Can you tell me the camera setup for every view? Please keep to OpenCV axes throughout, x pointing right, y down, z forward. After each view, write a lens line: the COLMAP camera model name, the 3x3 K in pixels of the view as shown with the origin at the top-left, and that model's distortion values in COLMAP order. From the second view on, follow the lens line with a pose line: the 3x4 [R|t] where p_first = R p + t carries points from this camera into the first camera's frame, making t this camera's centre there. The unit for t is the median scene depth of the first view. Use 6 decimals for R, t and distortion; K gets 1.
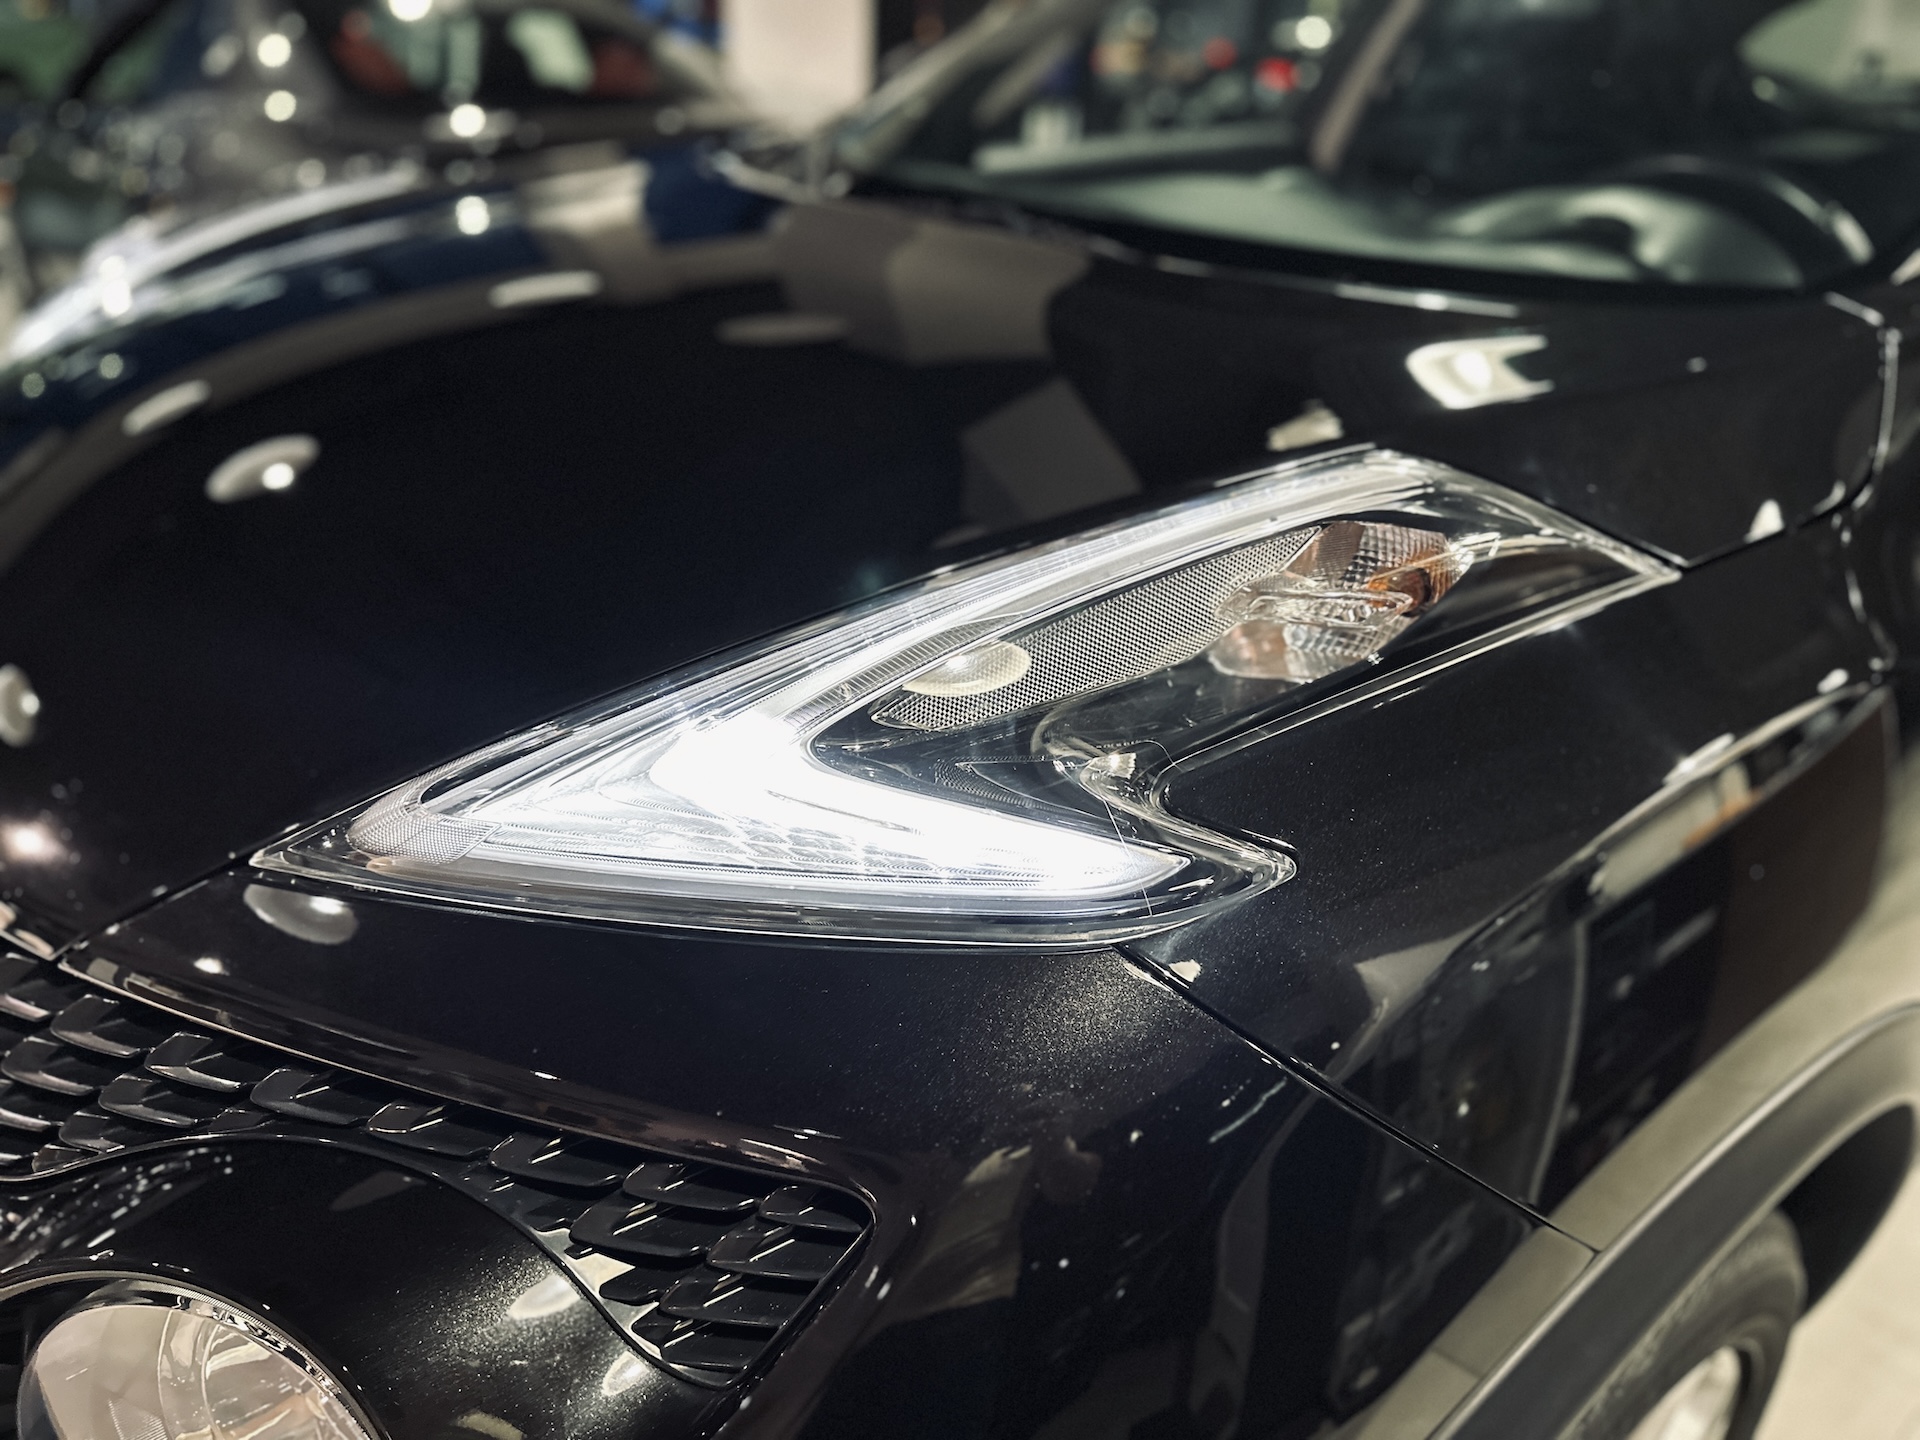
lens RADIAL K [[1352.4, 0, 960.0], [0, 1352.4, 720.0], [0, 0, 1]] dist [-0.001230, -0.004529]
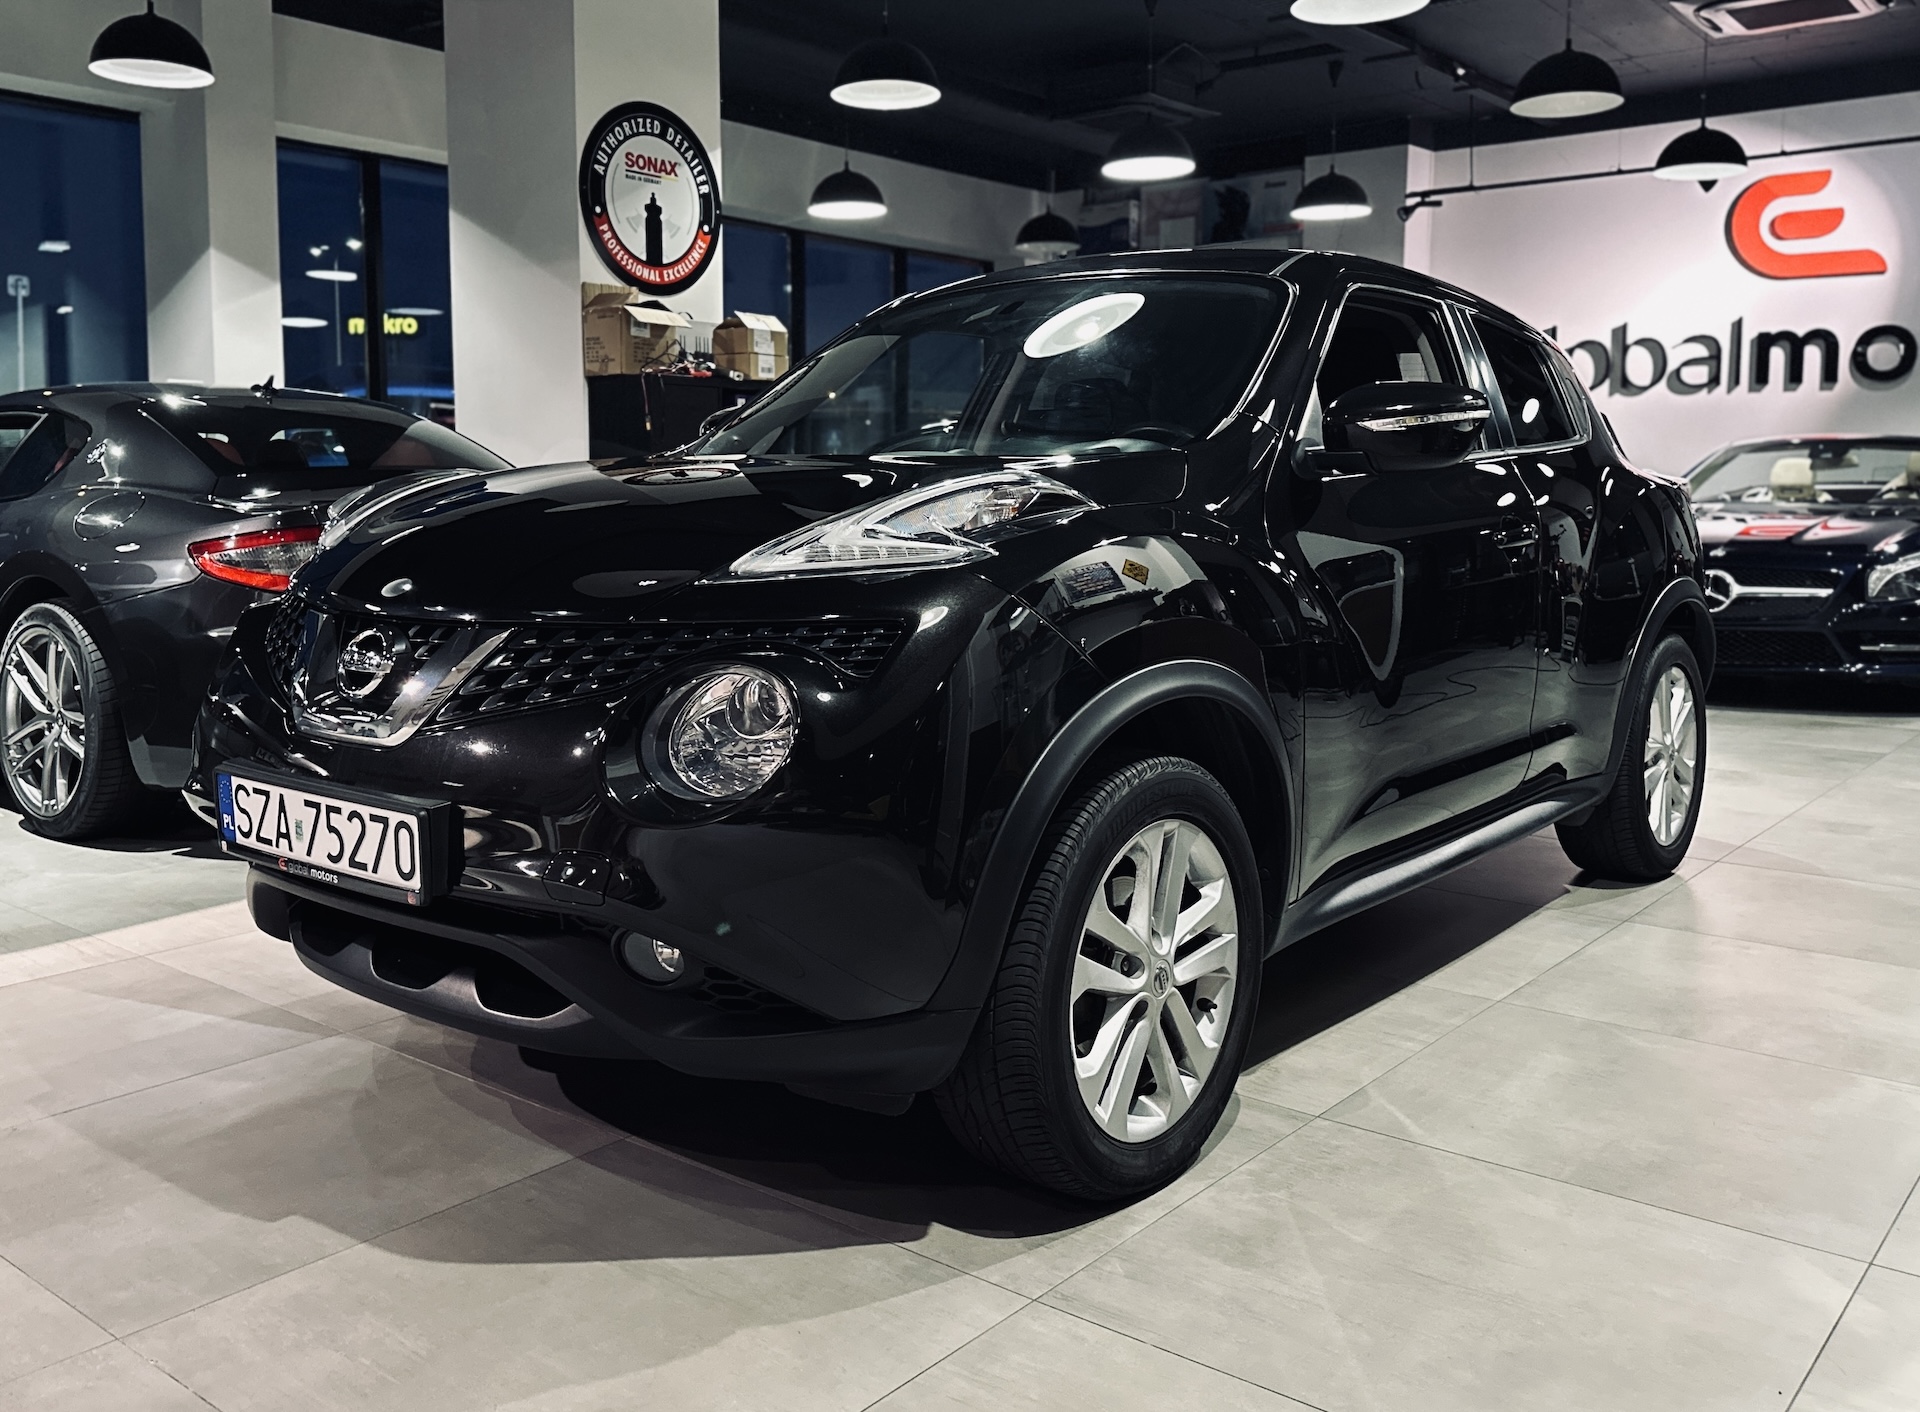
lens RADIAL K [[1658.7, 0, 906.9], [0, 1658.7, 617.7], [0, 0, 1]] dist [0.014106, -0.023274]
pose [[0.978167, -0.021876, 0.206665, -0.771375], [0.096252, 0.929044, -0.357229, 1.546600], [-0.184186, 0.369322, 0.910866, -2.487690]]
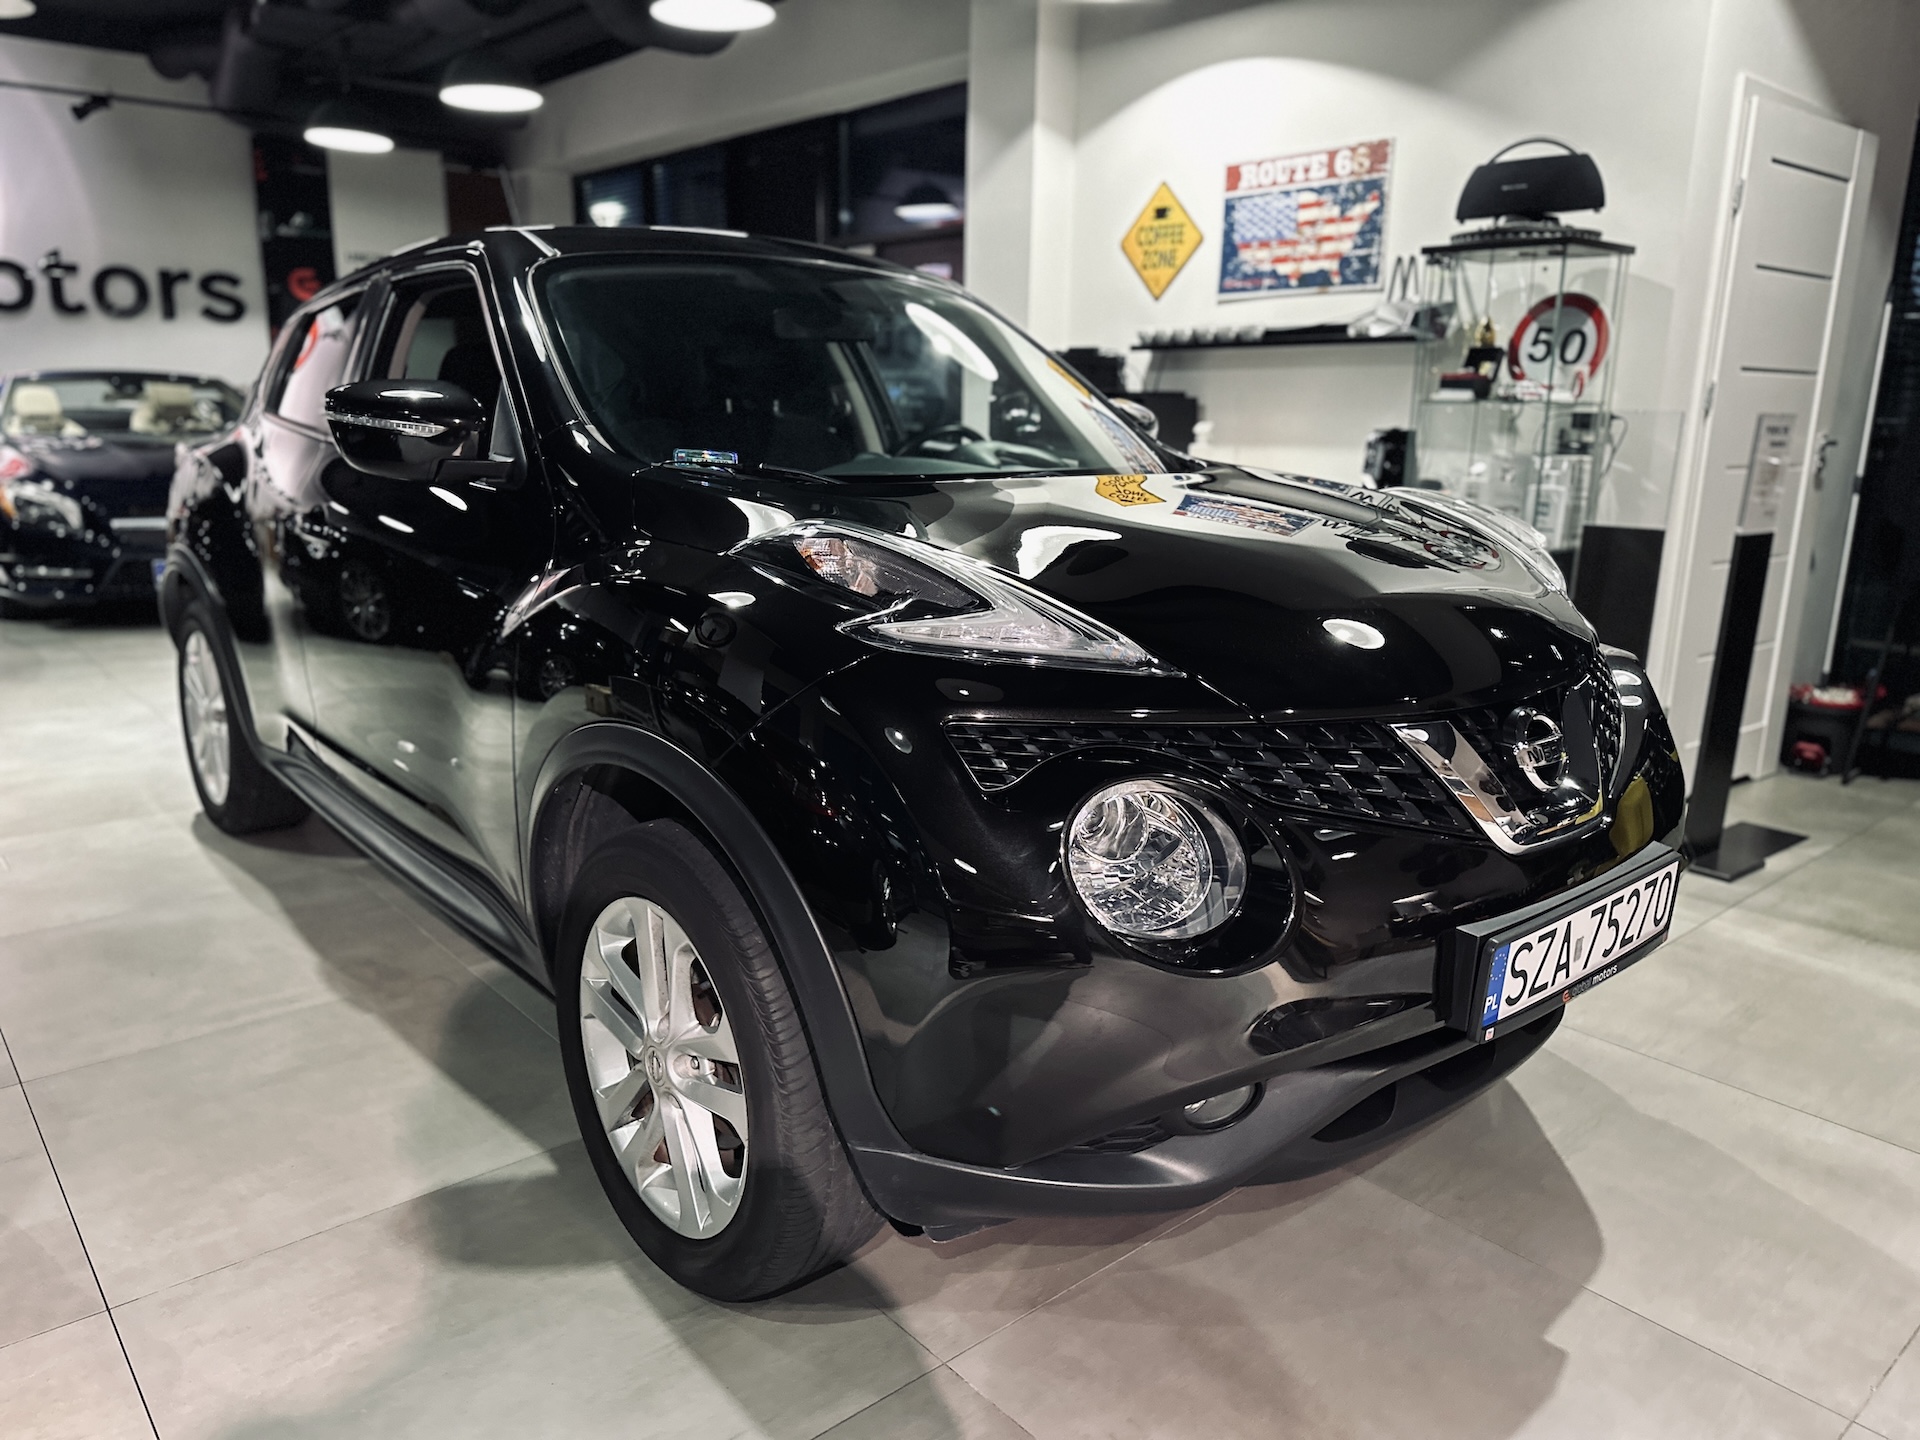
lens RADIAL K [[1362.3, 0, 960.0], [0, 1362.3, 720.0], [0, 0, 1]] dist [0.039998, -0.051434]
pose [[-0.052084, -0.228154, 0.972231, -3.950960], [0.426831, 0.875061, 0.228217, -1.099314], [-0.902830, 0.426864, 0.051807, 2.276026]]
